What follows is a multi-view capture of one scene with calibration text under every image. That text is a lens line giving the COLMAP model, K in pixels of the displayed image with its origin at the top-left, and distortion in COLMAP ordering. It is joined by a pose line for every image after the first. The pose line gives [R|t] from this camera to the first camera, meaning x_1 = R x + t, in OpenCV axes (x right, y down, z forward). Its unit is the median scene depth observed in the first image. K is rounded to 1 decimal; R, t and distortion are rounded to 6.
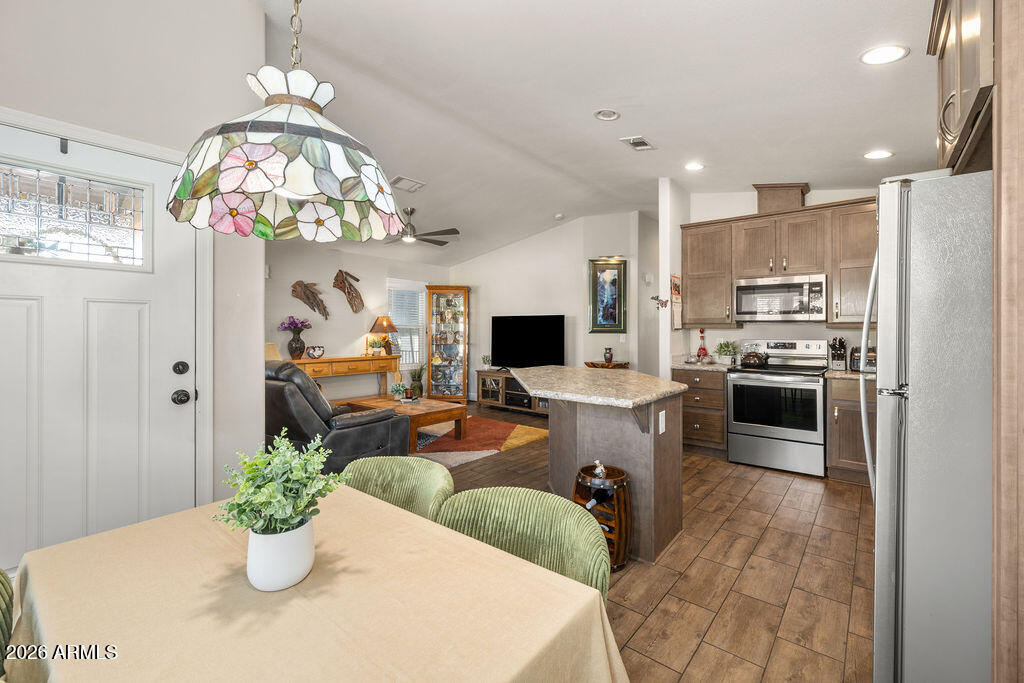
lens RADIAL K [[433.5, 0, 511.1], [0, 433.5, 330.6], [0, 0, 1]] dist [-0.000159, -0.000040]
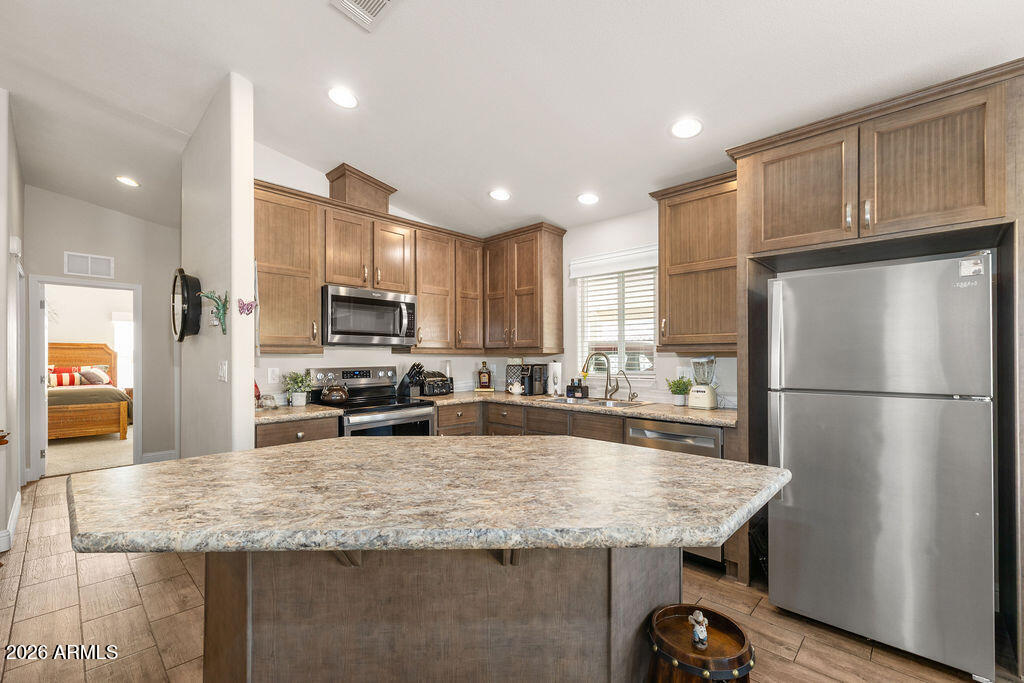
lens RADIAL K [[434.0, 0, 514.4], [0, 434.0, 353.7], [0, 0, 1]] dist [-0.001030, -0.000201]
pose [[0.058295, 0.000550, 0.998299, -0.118517], [0.004852, 0.999988, -0.000834, -0.001632], [-0.998288, 0.004892, 0.058292, 0.441001]]
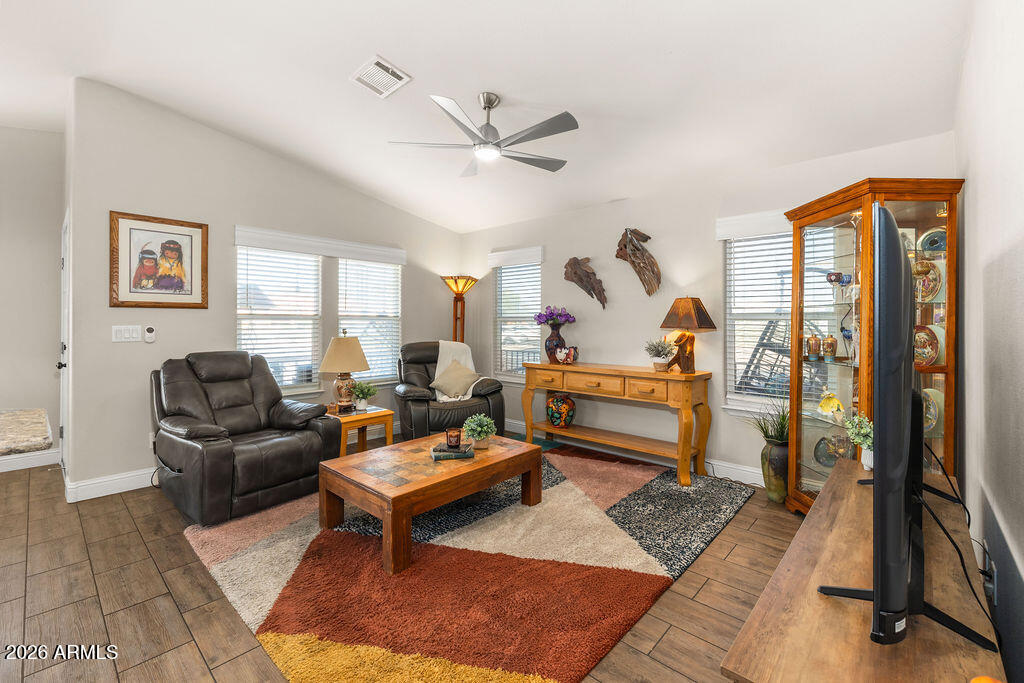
lens RADIAL K [[432.1, 0, 512.4], [0, 432.1, 322.0], [0, 0, 1]] dist [0.000596, -0.000013]
pose [[-0.028072, -0.007818, -0.999575, 0.246708], [-0.003442, 0.999964, -0.007724, 0.001389], [0.999600, 0.003224, -0.028098, 0.871383]]
